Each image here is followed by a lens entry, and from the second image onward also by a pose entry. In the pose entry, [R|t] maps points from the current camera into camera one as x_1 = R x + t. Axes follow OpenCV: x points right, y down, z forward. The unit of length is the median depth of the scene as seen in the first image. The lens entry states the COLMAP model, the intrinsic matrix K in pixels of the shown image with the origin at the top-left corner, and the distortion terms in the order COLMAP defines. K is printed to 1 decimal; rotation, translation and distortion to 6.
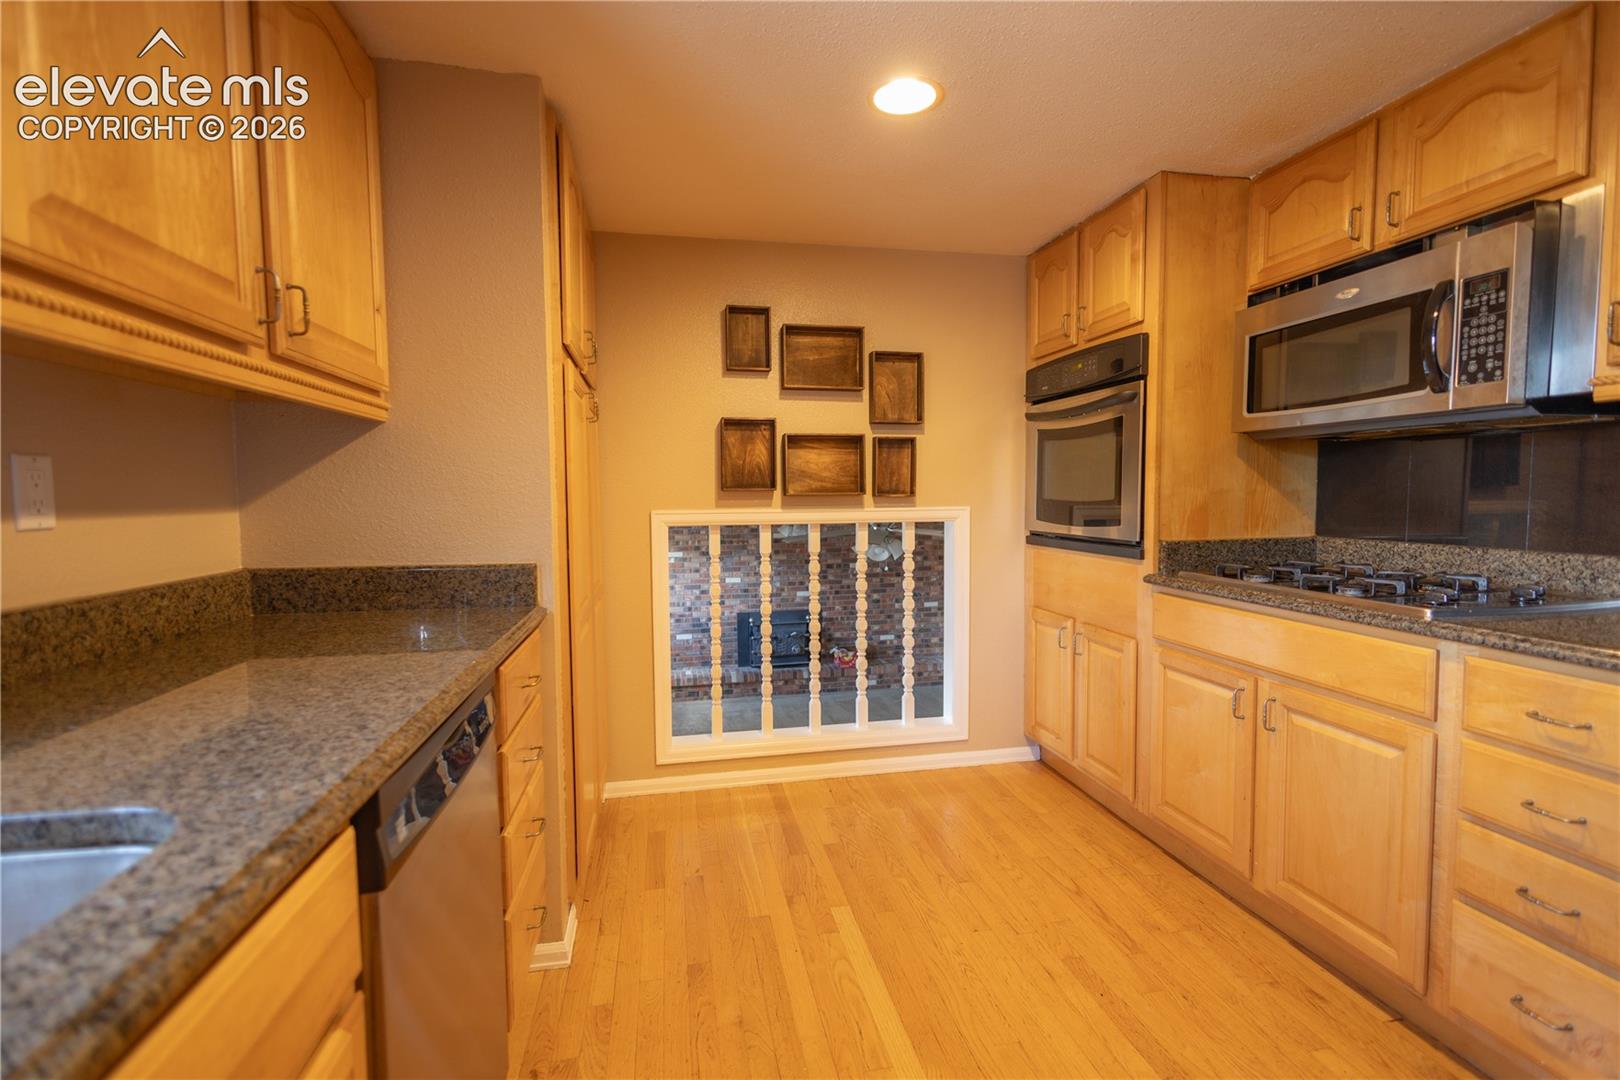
lens RADIAL K [[746.3, 0, 810.1], [0, 746.3, 538.7], [0, 0, 1]] dist [0.003371, 0.000351]
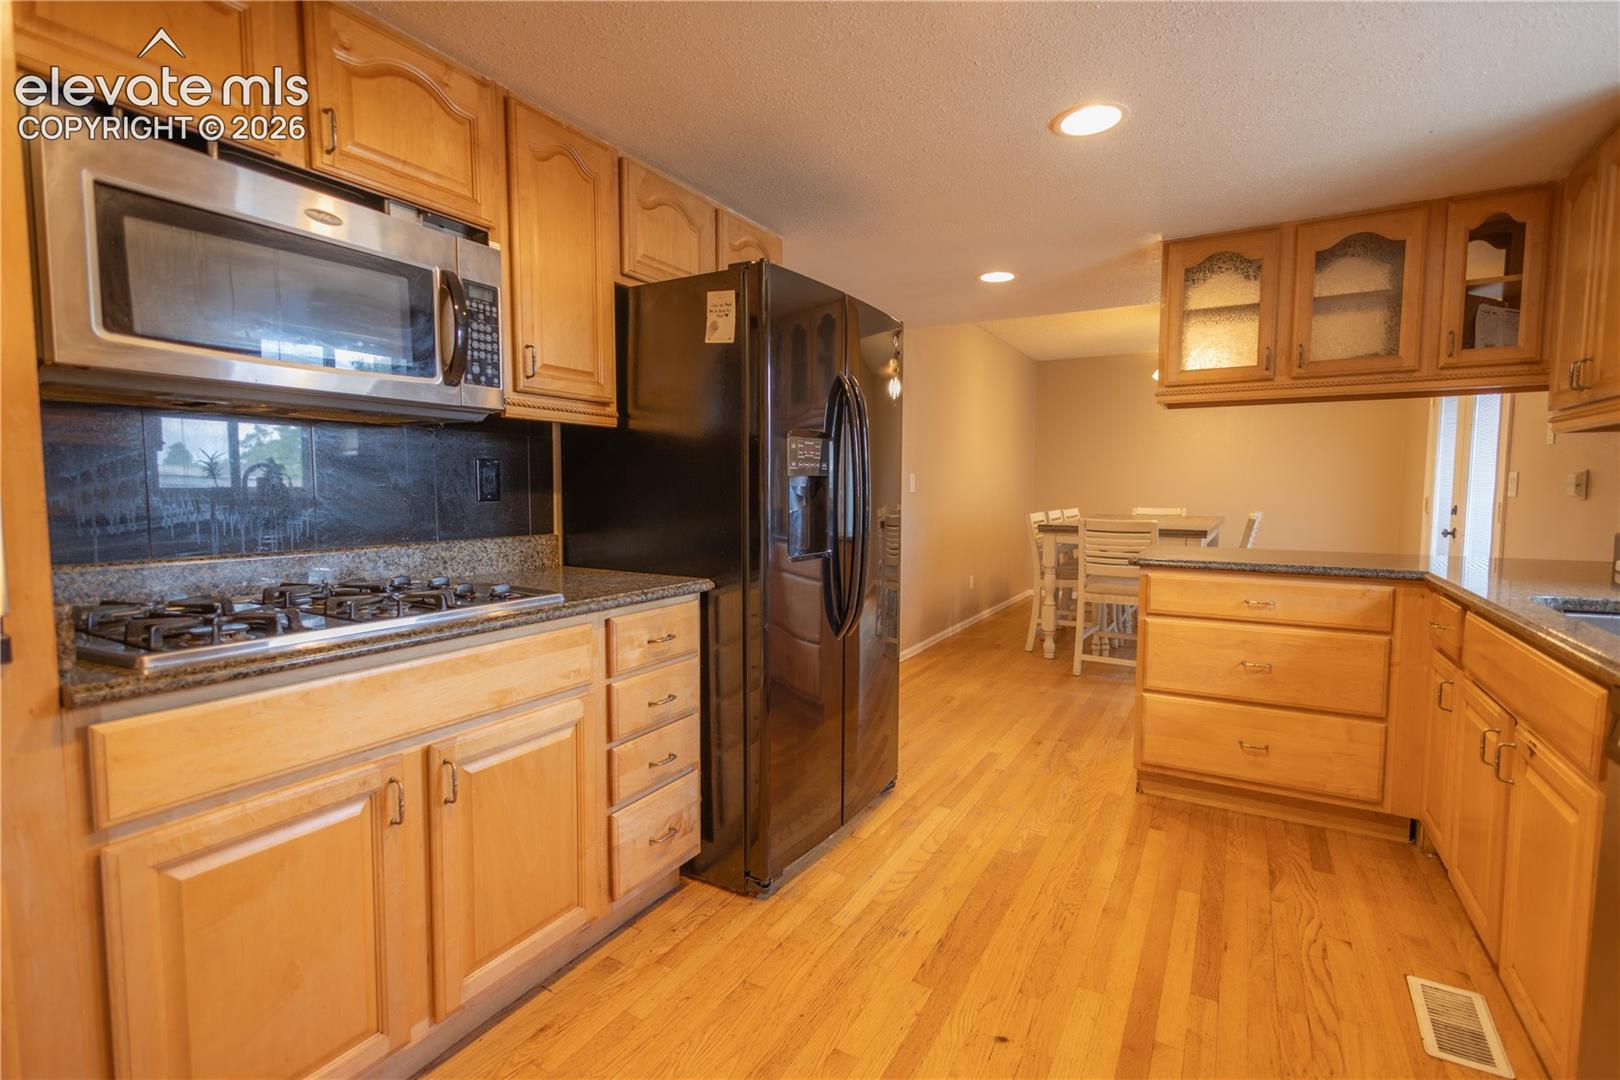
lens RADIAL K [[746.3, 0, 808.0], [0, 746.3, 547.4], [0, 0, 1]] dist [0.003371, 0.000351]
pose [[-0.755410, -0.045101, 0.653699, -0.164061], [0.042943, 0.992076, 0.118072, -0.086160], [-0.653844, 0.117264, -0.747487, 1.537511]]
